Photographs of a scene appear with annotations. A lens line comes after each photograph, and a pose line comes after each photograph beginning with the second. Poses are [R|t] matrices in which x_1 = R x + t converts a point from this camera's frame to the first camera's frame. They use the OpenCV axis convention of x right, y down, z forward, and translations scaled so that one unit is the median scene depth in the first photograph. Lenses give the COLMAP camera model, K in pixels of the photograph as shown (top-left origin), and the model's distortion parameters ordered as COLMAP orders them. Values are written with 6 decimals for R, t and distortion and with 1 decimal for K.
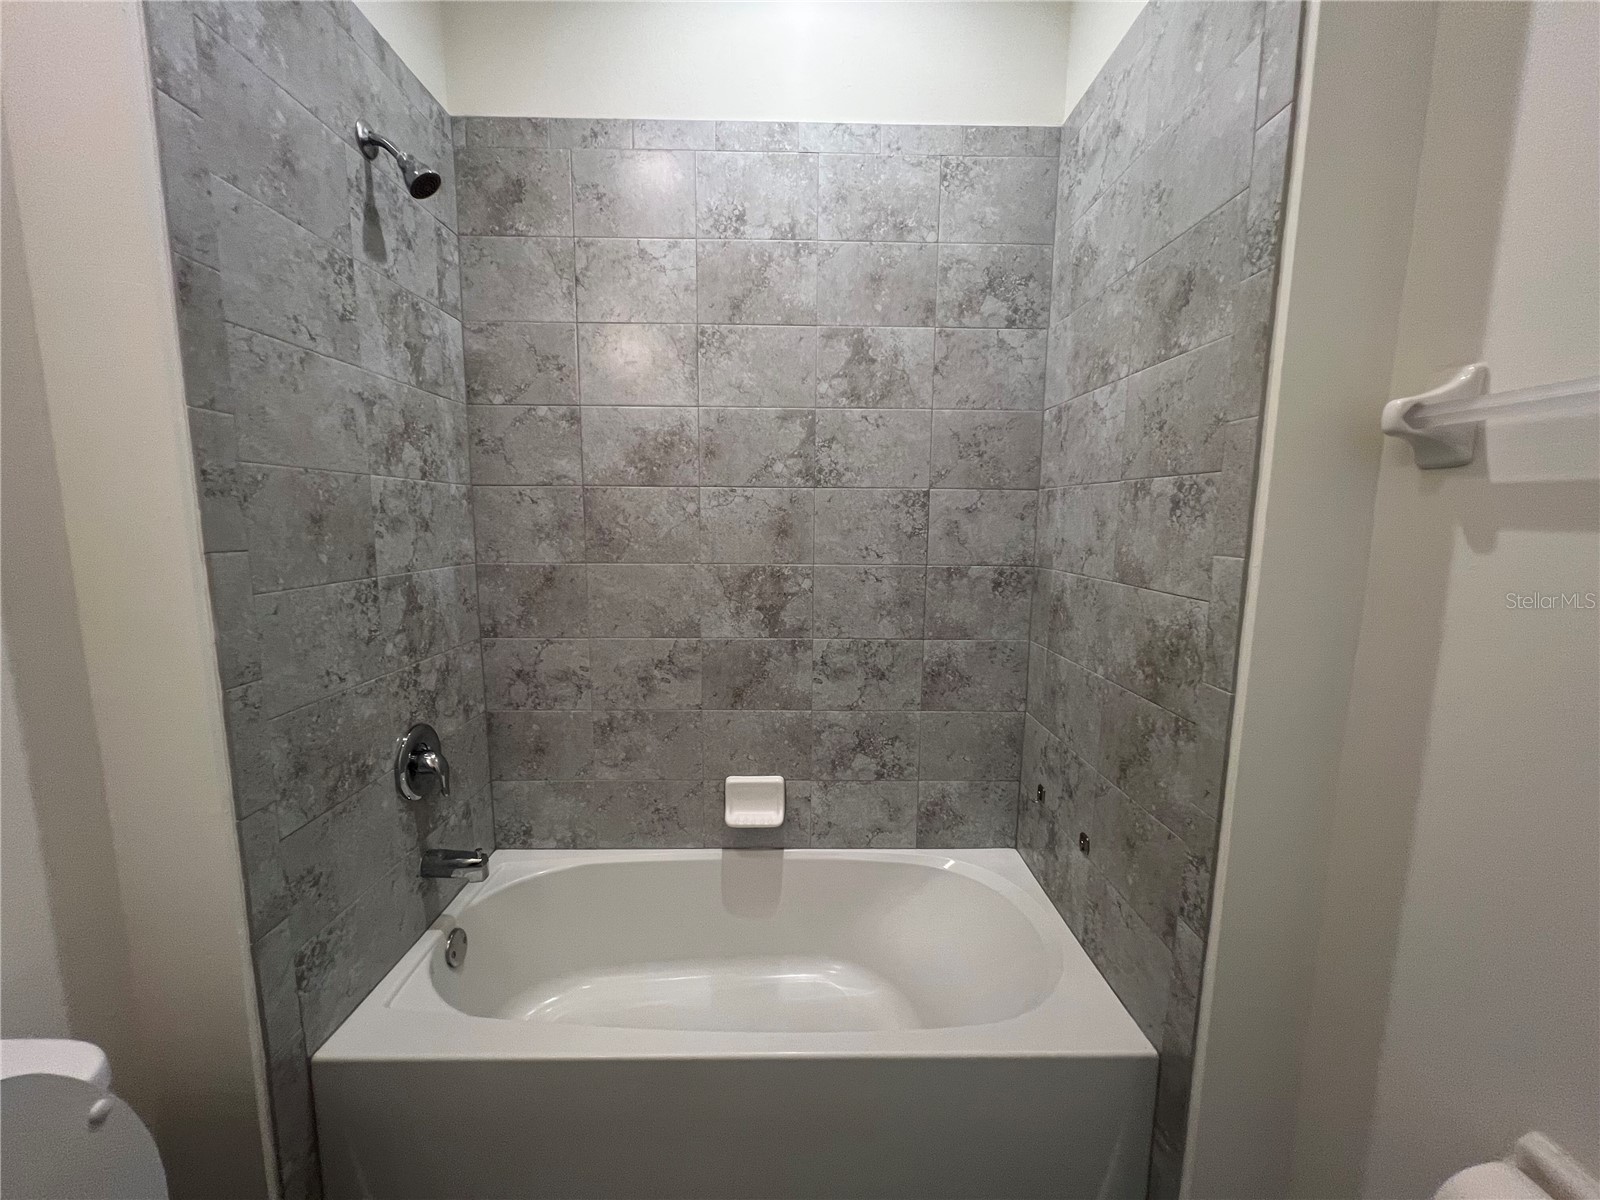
lens RADIAL K [[642.4, 0, 799.6], [0, 642.4, 603.1], [0, 0, 1]] dist [-0.001587, -0.000300]
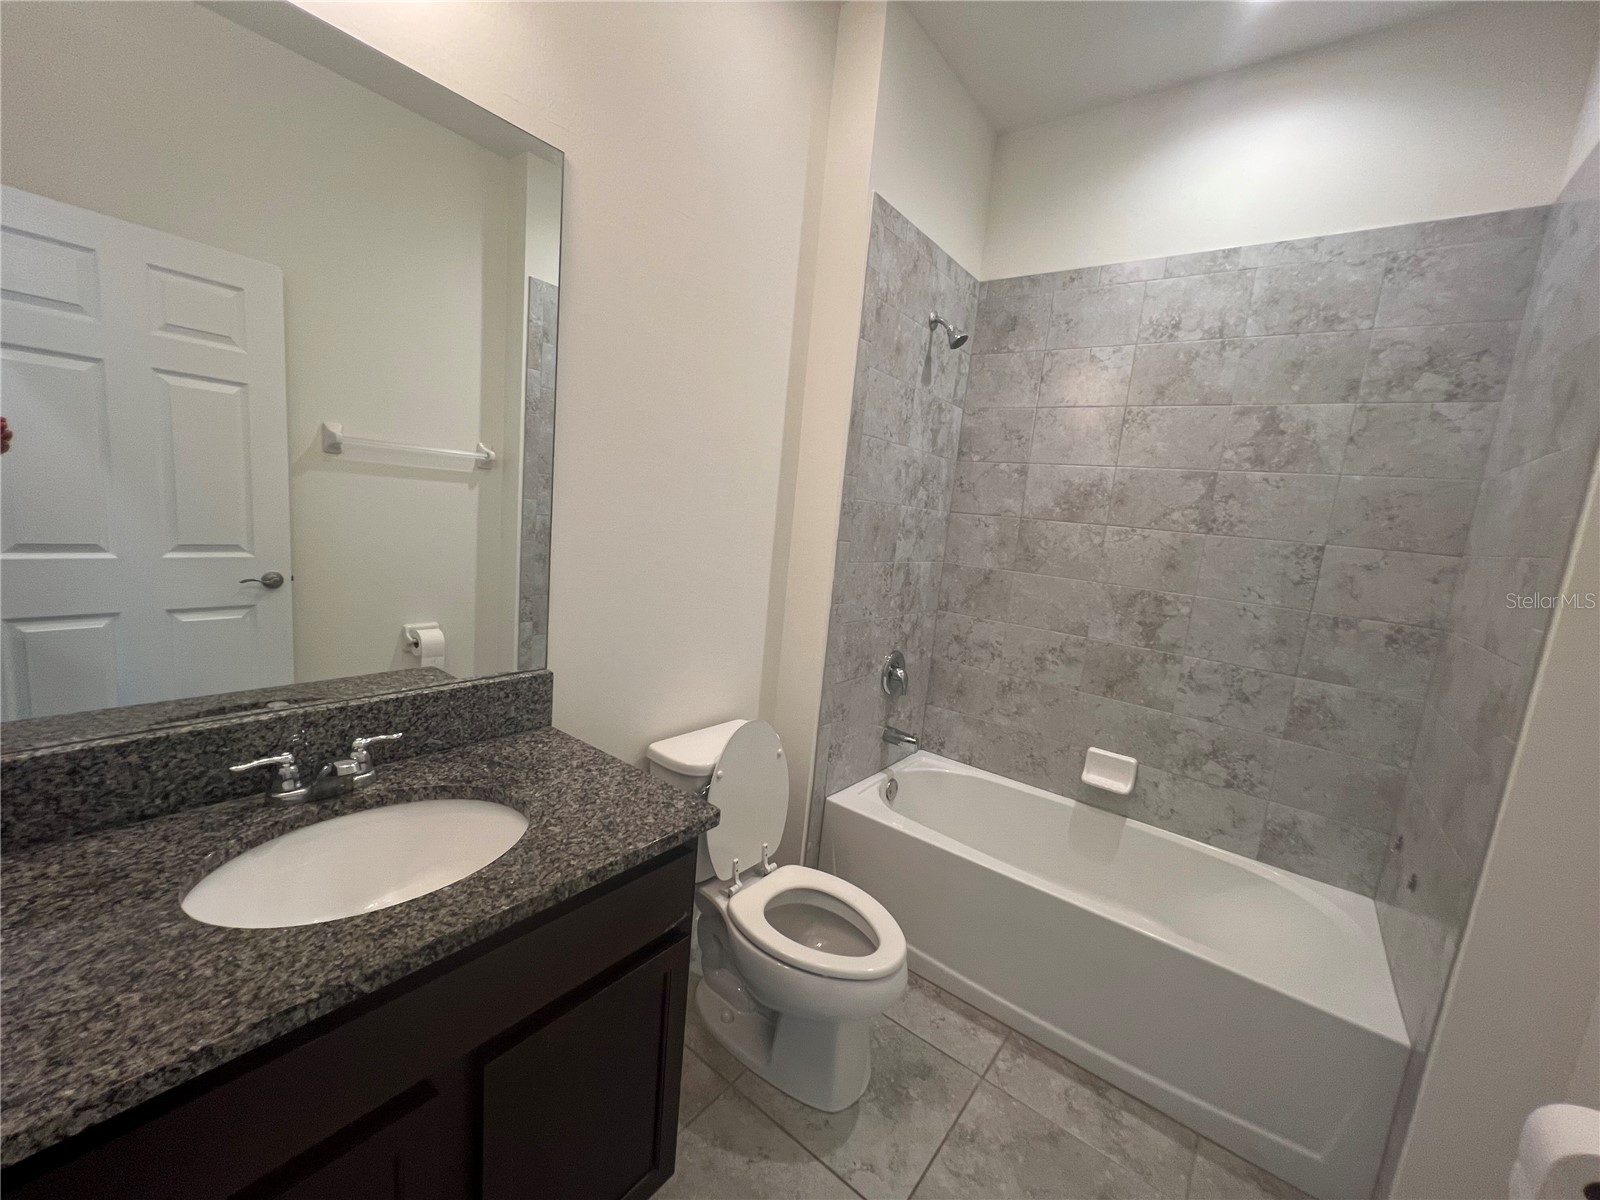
lens RADIAL K [[642.4, 0, 799.6], [0, 642.4, 603.1], [0, 0, 1]] dist [-0.001587, -0.000300]
pose [[0.779753, 0.158275, -0.605751, 0.185884], [-0.172311, 0.984406, 0.035406, 0.042534], [0.601909, 0.076770, 0.794866, -0.447889]]
